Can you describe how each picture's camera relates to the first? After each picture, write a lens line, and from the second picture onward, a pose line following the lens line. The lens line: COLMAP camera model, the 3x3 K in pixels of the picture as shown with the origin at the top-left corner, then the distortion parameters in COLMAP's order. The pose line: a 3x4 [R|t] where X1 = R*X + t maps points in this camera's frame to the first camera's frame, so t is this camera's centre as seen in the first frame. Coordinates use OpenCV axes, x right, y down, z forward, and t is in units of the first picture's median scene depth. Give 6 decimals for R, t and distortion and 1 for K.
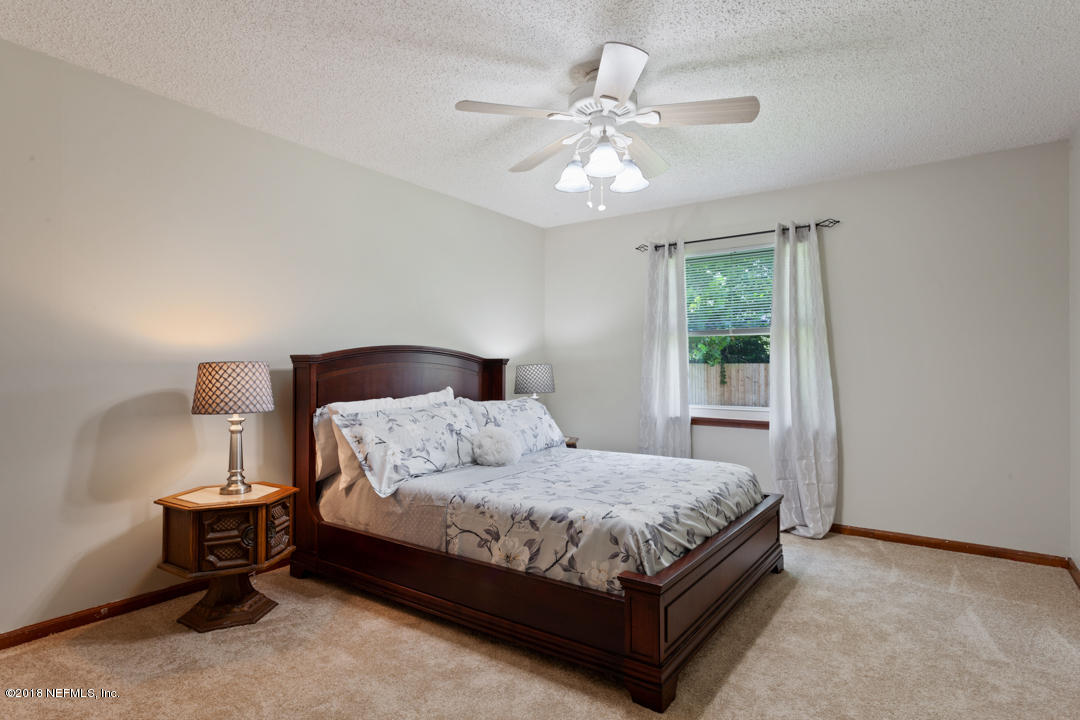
lens RADIAL K [[550.7, 0, 540.5], [0, 550.7, 362.7], [0, 0, 1]] dist [-0.033731, -0.000018]
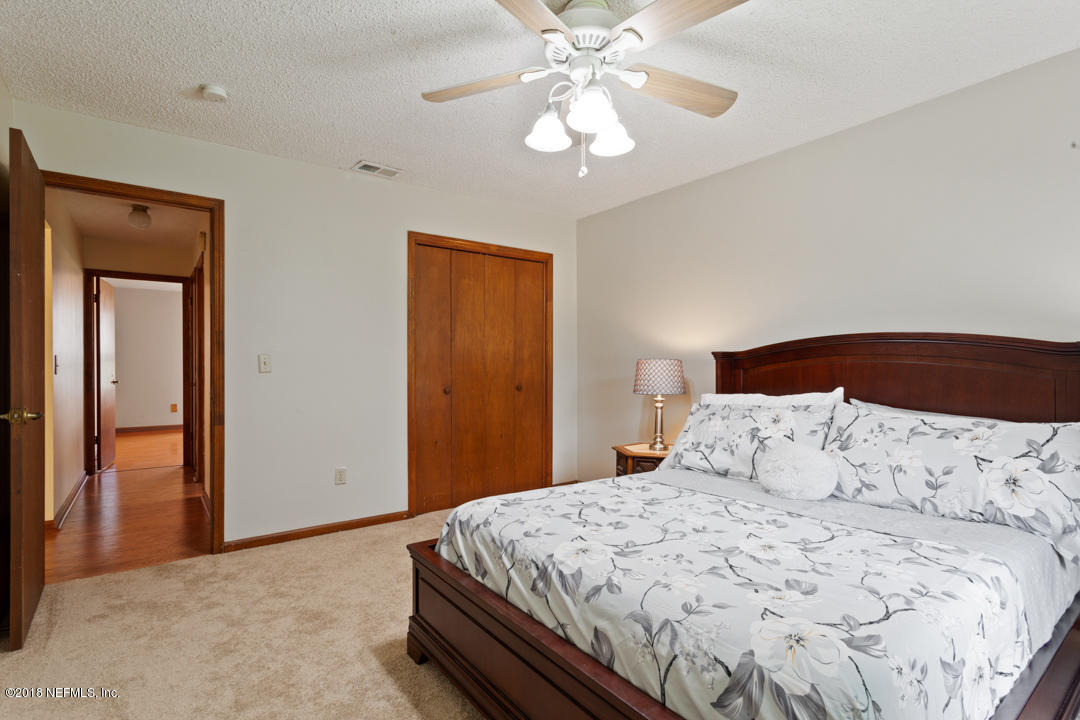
lens RADIAL K [[515.3, 0, 542.9], [0, 515.3, 361.1], [0, 0, 1]] dist [-0.000386, 0.000615]
pose [[-0.286067, -0.005934, -0.958191, 0.831058], [0.016204, 0.999808, -0.011030, 0.013826], [0.958073, -0.018682, -0.285916, 1.096793]]
